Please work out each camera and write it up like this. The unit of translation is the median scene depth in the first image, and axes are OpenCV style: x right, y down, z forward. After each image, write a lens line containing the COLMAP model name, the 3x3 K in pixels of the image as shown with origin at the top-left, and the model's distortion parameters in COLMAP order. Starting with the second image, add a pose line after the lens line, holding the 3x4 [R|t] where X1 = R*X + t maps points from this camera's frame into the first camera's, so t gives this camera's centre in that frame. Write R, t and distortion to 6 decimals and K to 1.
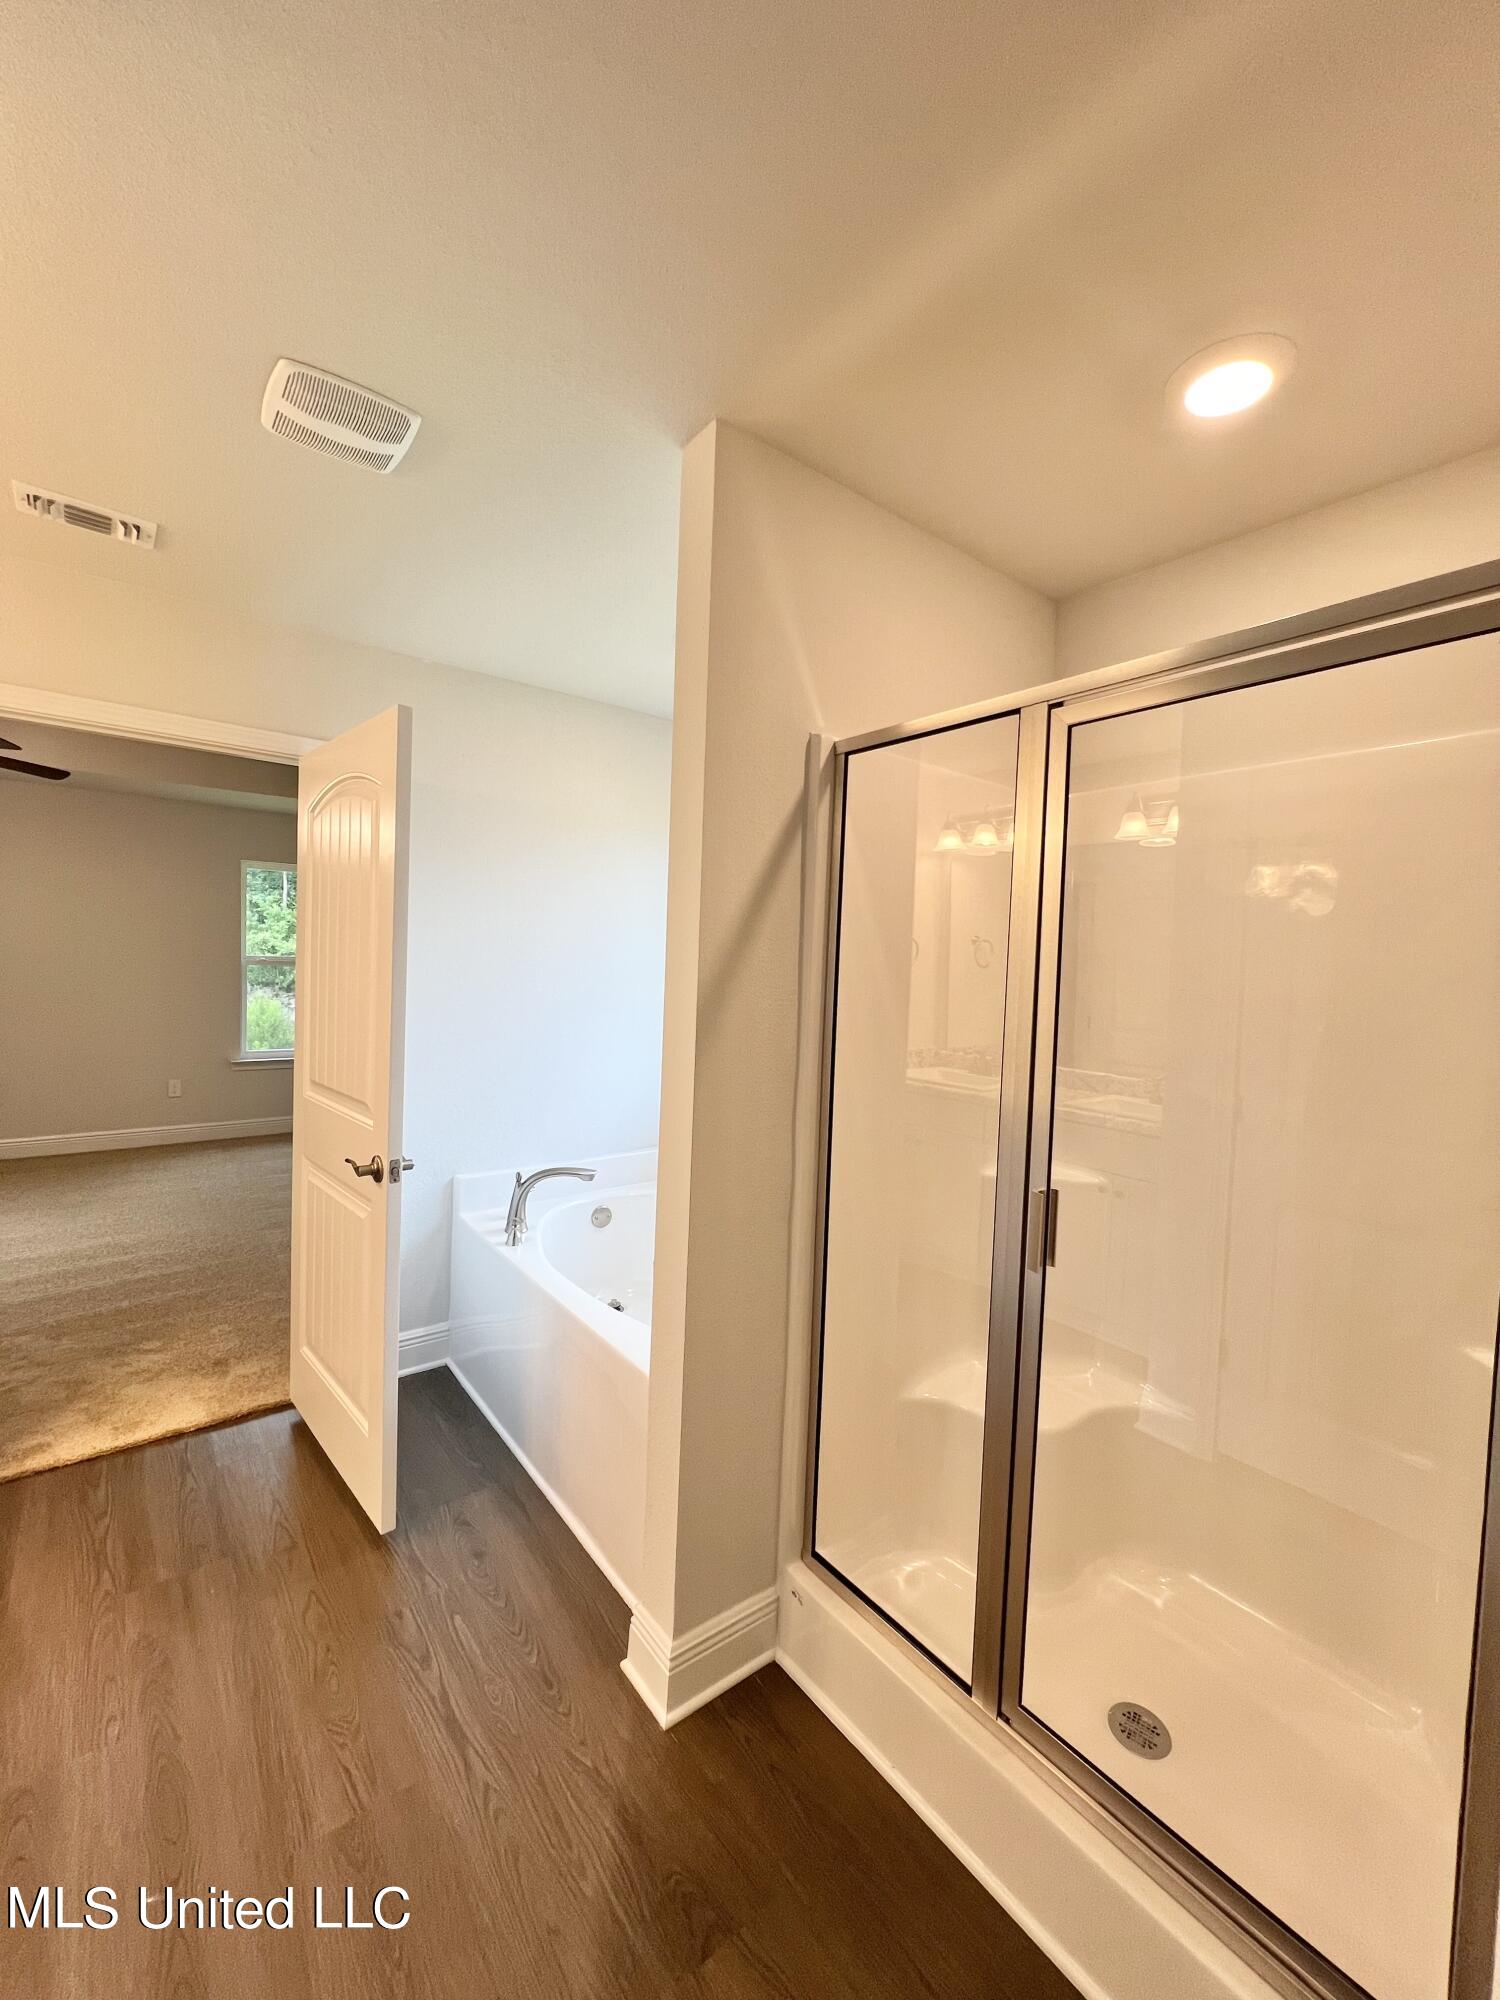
lens RADIAL K [[799.5, 0, 755.9], [0, 799.5, 998.0], [0, 0, 1]] dist [-0.003760, 0.000458]
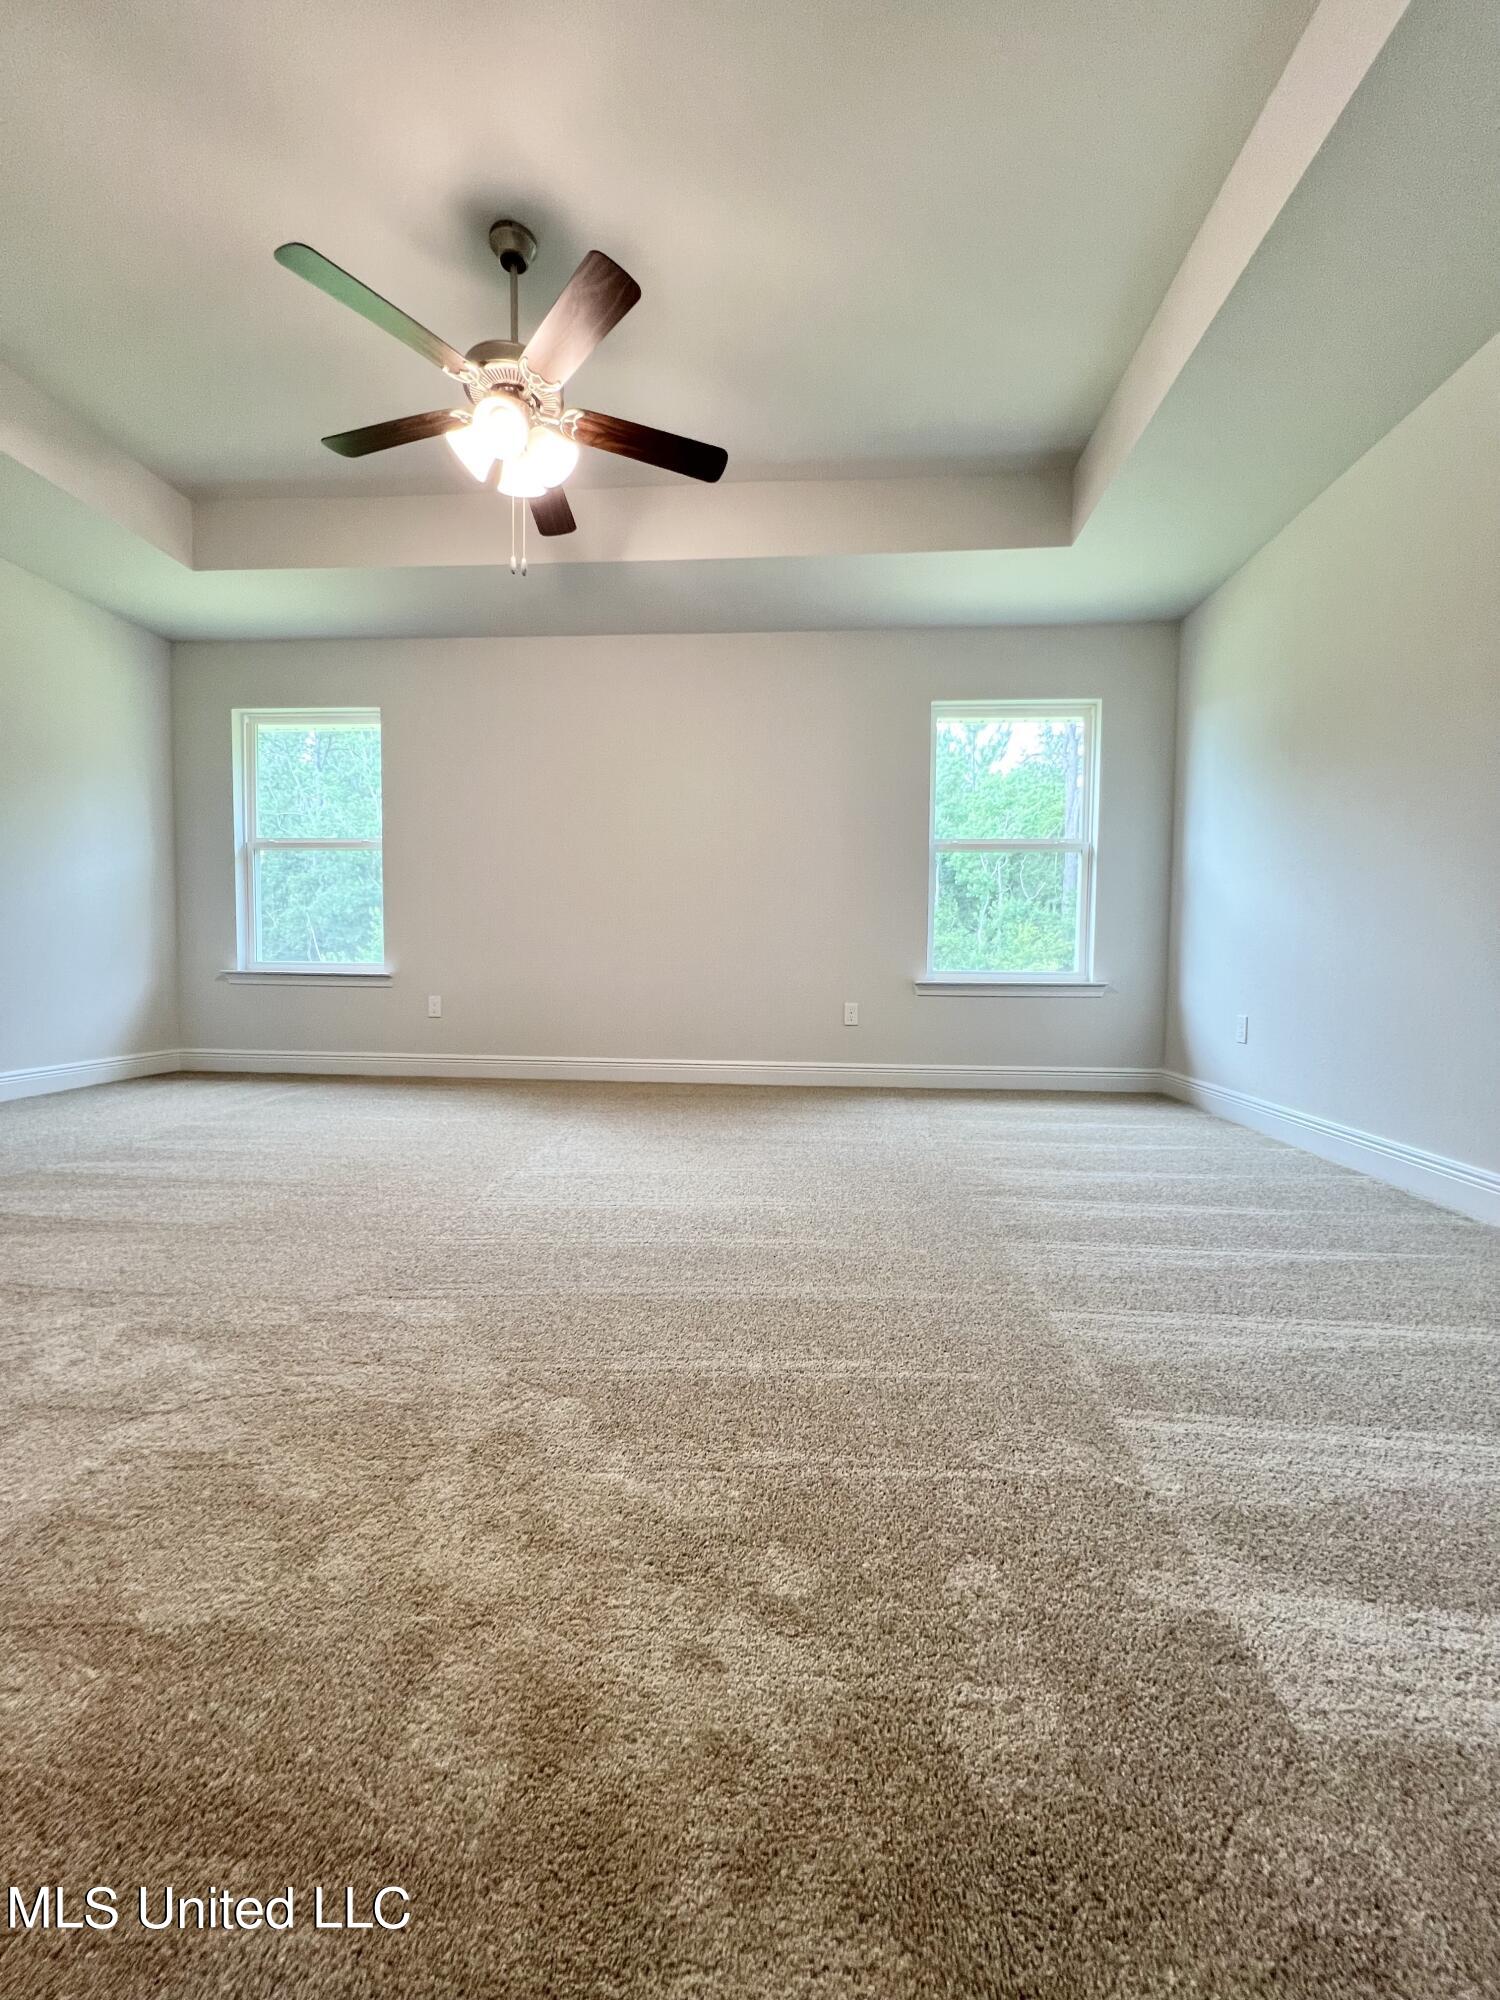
lens RADIAL K [[793.3, 0, 750.0], [0, 793.3, 1000.0], [0, 0, 1]] dist [0.000013, 0.000039]
pose [[0.728899, 0.005359, -0.684601, -0.845405], [-0.014635, 0.999863, -0.007755, 0.321821], [0.684465, 0.015672, 0.728877, 1.151121]]
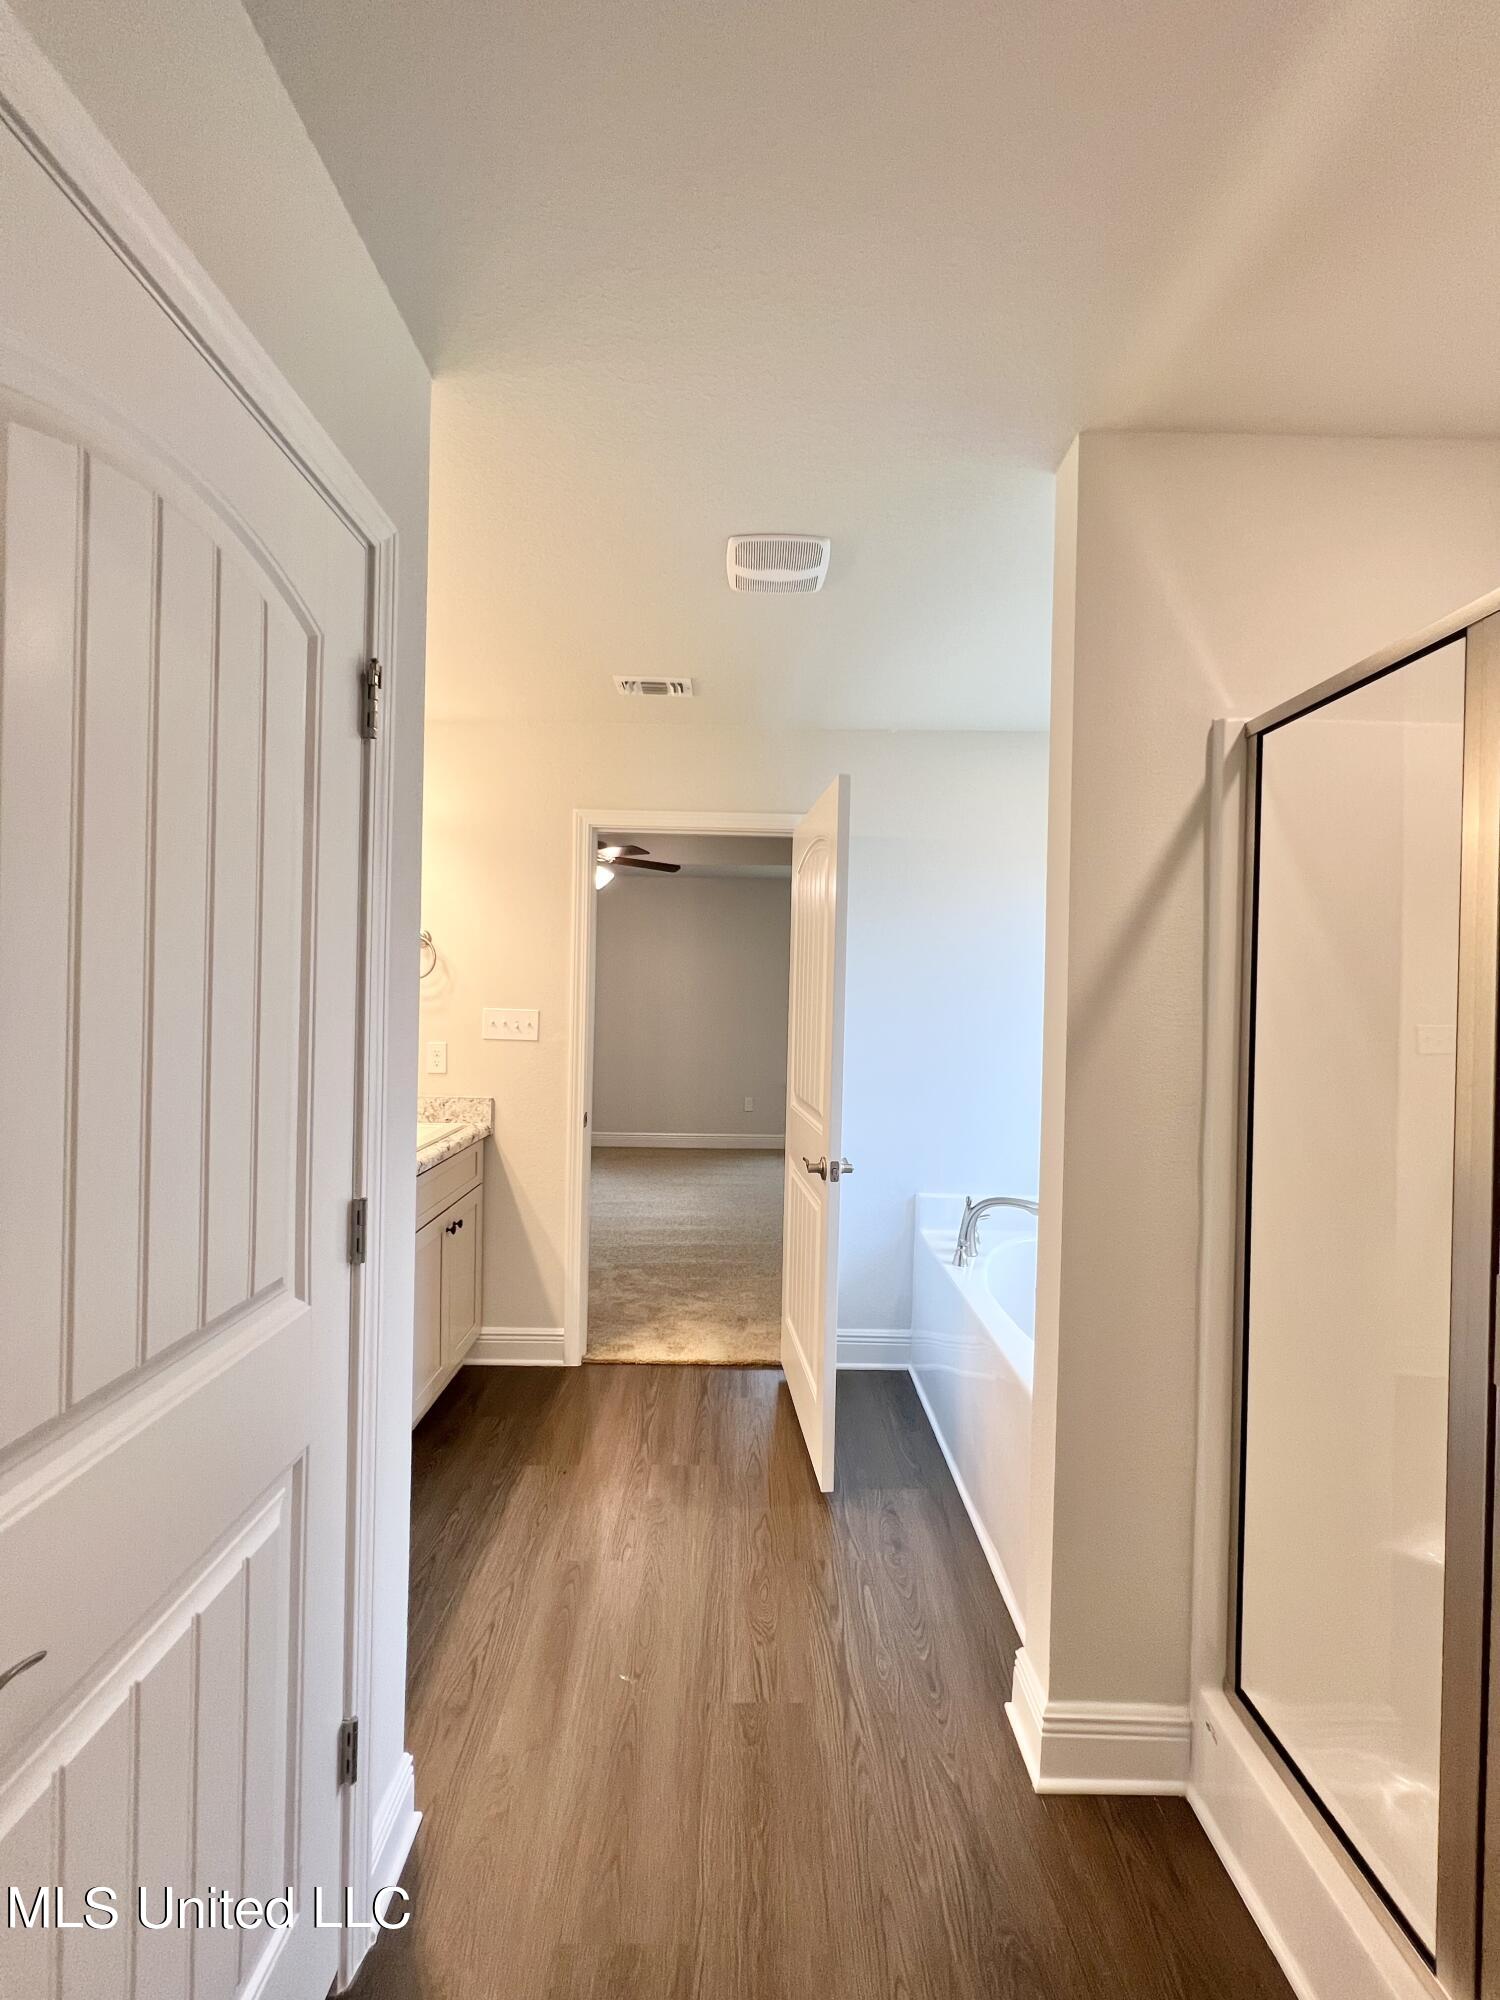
lens RADIAL K [[799.5, 0, 755.9], [0, 799.5, 998.0], [0, 0, 1]] dist [-0.003760, 0.000458]
pose [[0.790234, -0.016777, -0.612576, 0.173388], [-0.018409, 0.998524, -0.051095, 0.027161], [0.612529, 0.051654, 0.788759, 0.003997]]
